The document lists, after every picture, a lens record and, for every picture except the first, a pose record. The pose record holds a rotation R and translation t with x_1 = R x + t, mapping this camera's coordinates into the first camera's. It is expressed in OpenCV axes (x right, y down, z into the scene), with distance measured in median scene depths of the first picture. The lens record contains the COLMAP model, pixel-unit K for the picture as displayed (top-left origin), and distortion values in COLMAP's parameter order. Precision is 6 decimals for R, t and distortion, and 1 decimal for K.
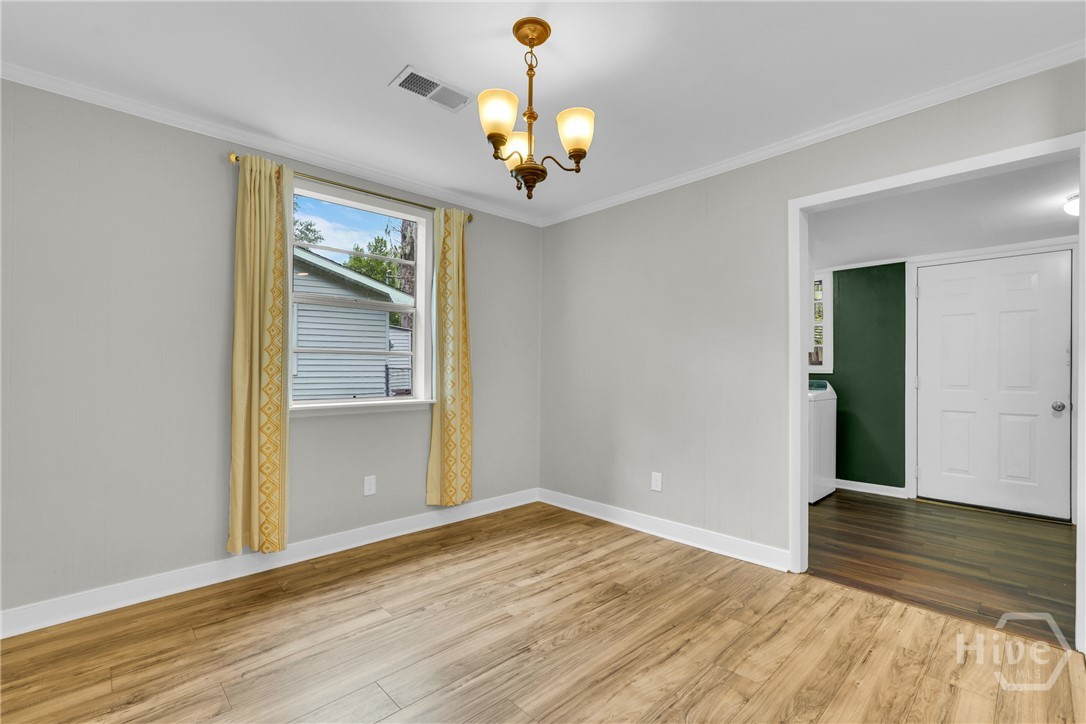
lens RADIAL K [[481.4, 0, 547.1], [0, 481.4, 370.0], [0, 0, 1]] dist [-0.014957, 0.008214]
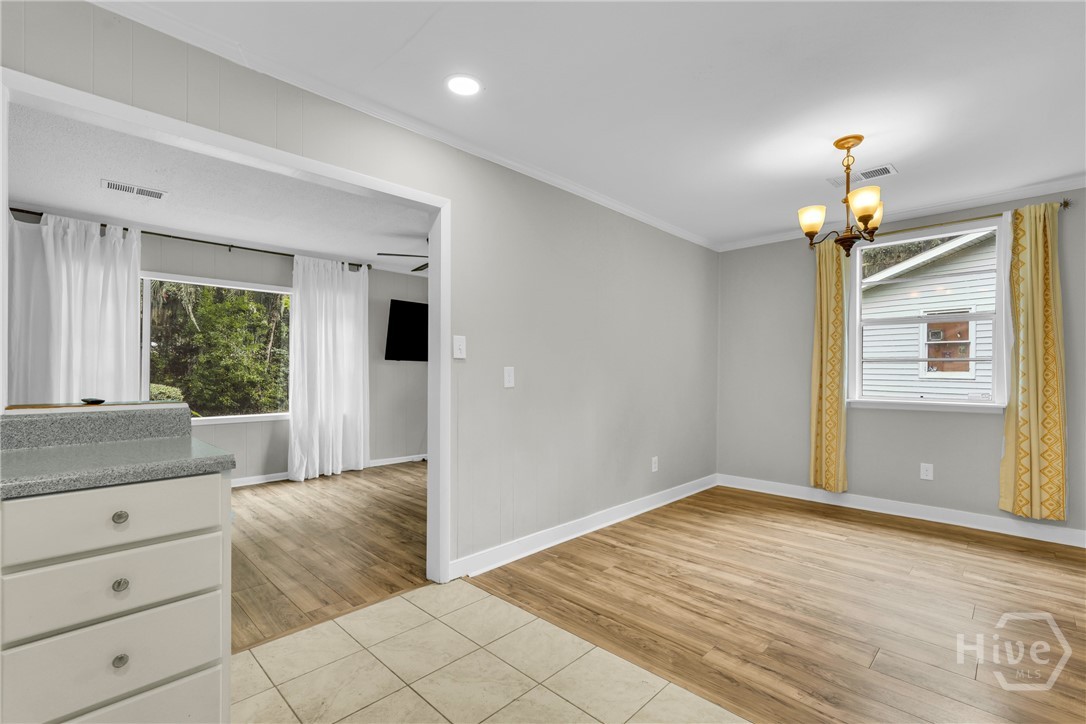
lens RADIAL K [[481.4, 0, 541.9], [0, 481.4, 369.2], [0, 0, 1]] dist [-0.014957, 0.008214]
pose [[0.021730, -0.007800, -0.999733, 0.951264], [-0.002478, 0.999966, -0.007856, -0.001124], [0.999761, 0.002648, 0.021710, 0.026816]]
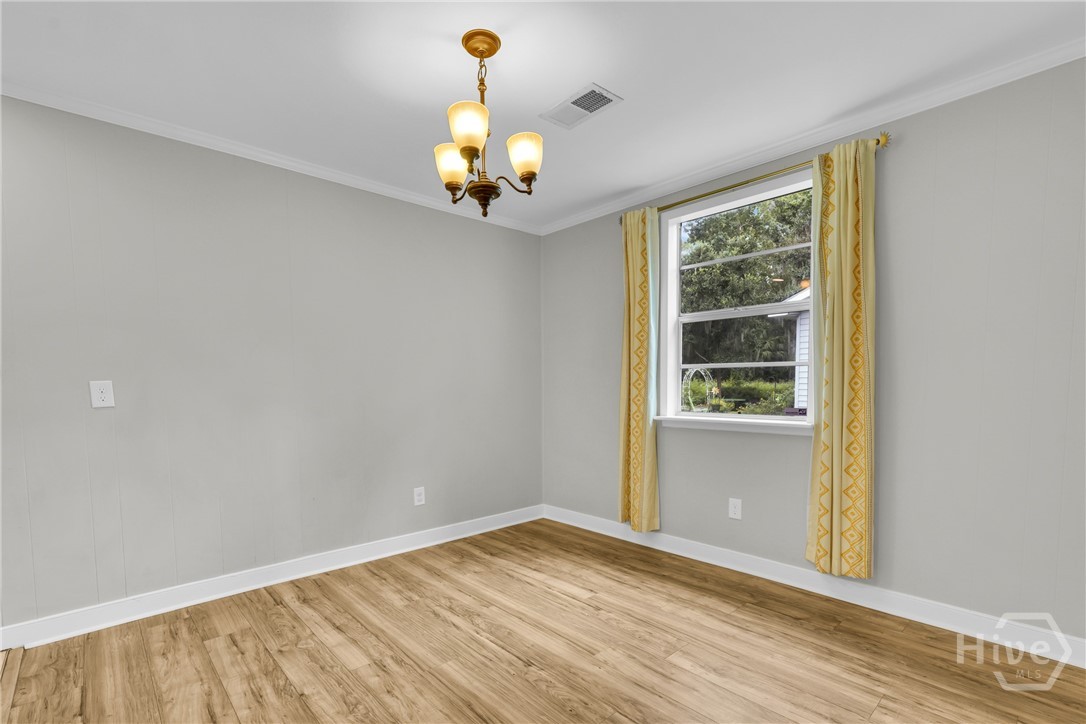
lens RADIAL K [[495.3, 0, 531.1], [0, 495.3, 415.4], [0, 0, 1]] dist [-0.006934, 0.003611]
pose [[-0.030682, 0.058373, -0.997823, 0.702908], [0.007209, 0.998280, 0.058178, 0.002567], [0.999503, -0.005408, -0.031051, 0.761868]]
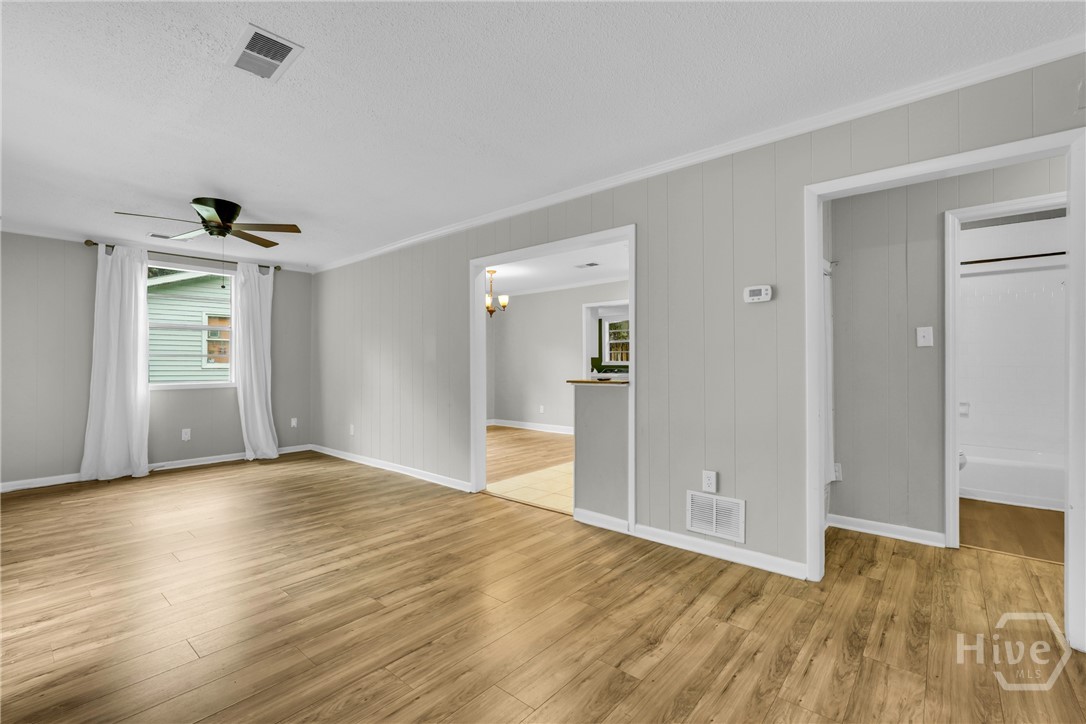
lens RADIAL K [[481.4, 0, 545.5], [0, 481.4, 354.1], [0, 0, 1]] dist [-0.014957, 0.008214]
pose [[0.995743, -0.002072, 0.092152, 0.025135], [0.003892, 0.999801, -0.019583, -0.003656], [-0.092093, 0.019859, 0.995552, -1.834690]]
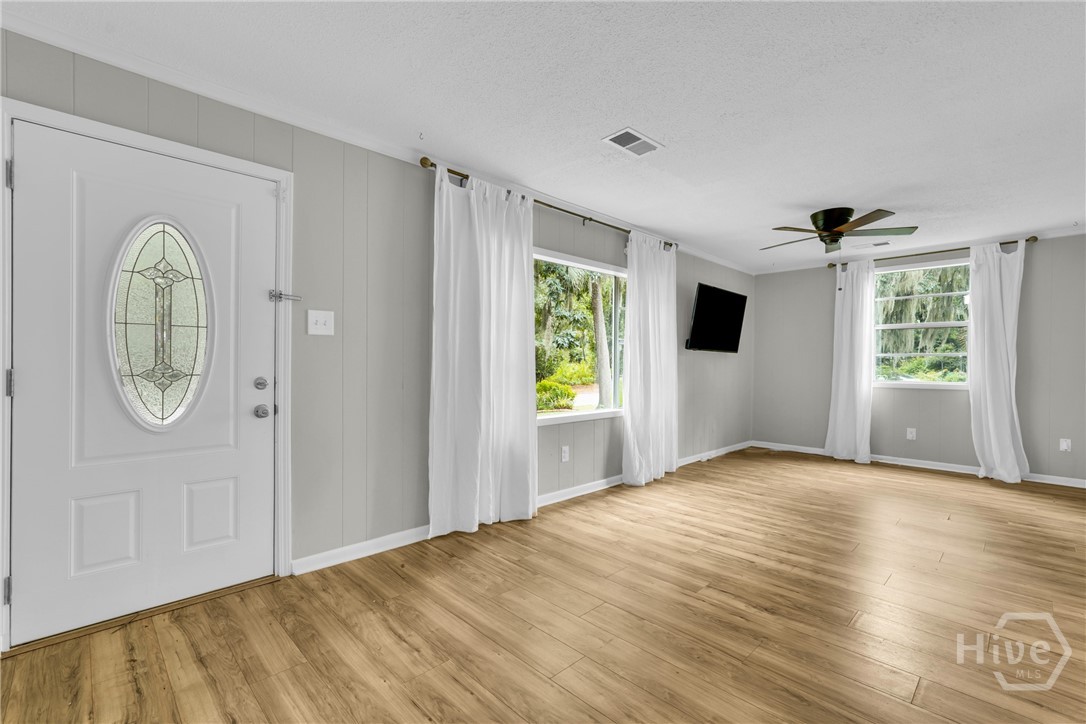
lens RADIAL K [[481.4, 0, 542.2], [0, 481.4, 363.0], [0, 0, 1]] dist [-0.014957, 0.008214]
pose [[0.005956, -0.000077, -0.999982, 0.719284], [-0.006732, 0.999977, -0.000117, 0.000833], [0.999960, 0.006732, 0.005956, -1.243382]]
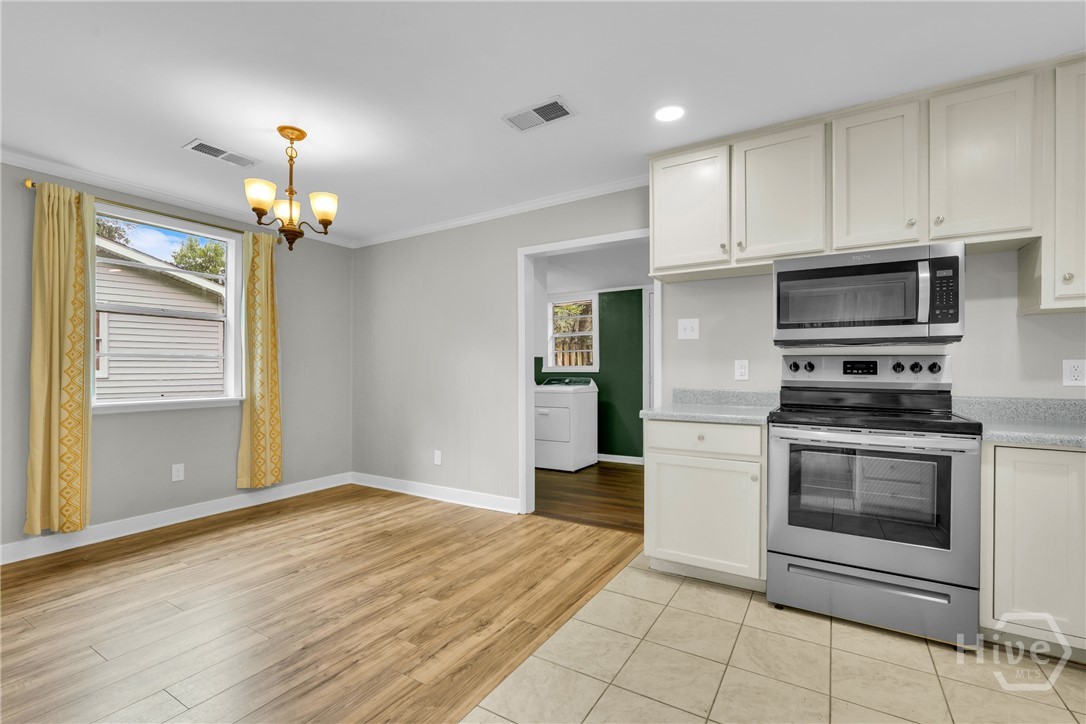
lens RADIAL K [[481.4, 0, 543.3], [0, 481.4, 370.4], [0, 0, 1]] dist [-0.014957, 0.008214]
pose [[0.967912, -0.005180, 0.251238, 0.225081], [0.005406, 0.999985, -0.000209, 0.002728], [-0.251233, 0.001560, 0.967925, -0.384978]]
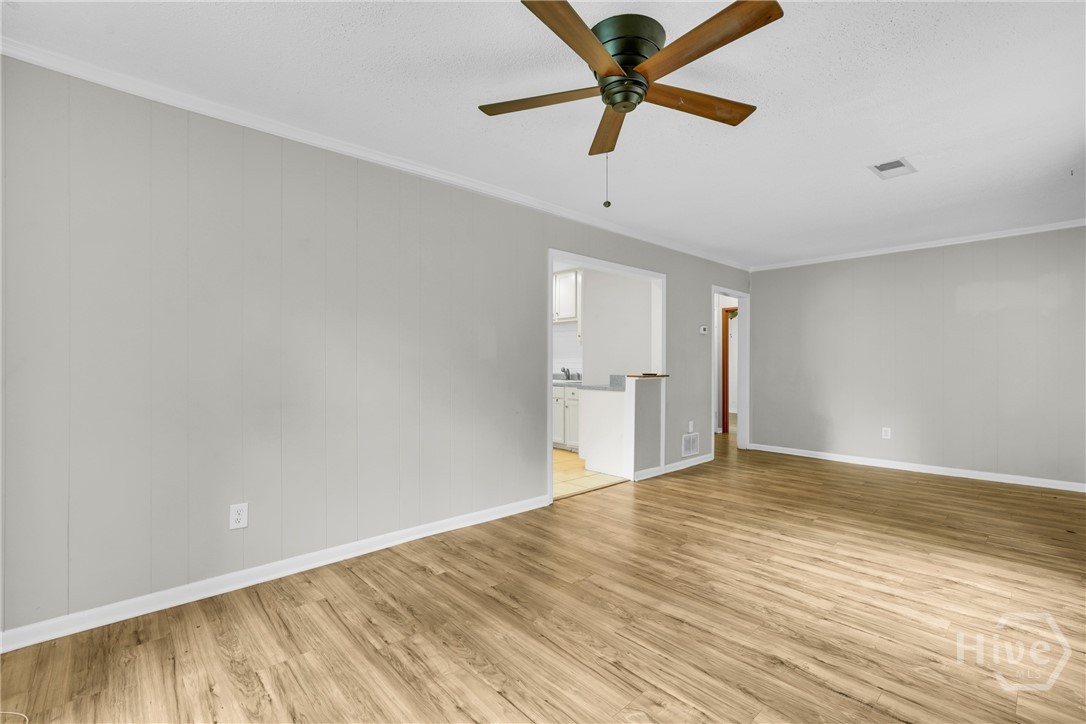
lens RADIAL K [[481.4, 0, 540.8], [0, 481.4, 359.4], [0, 0, 1]] dist [-0.014957, 0.008214]
pose [[0.023992, 0.007970, 0.999680, -1.558483], [-0.002728, 0.999965, -0.007907, -0.002785], [-0.999708, -0.002537, 0.024013, -0.189301]]
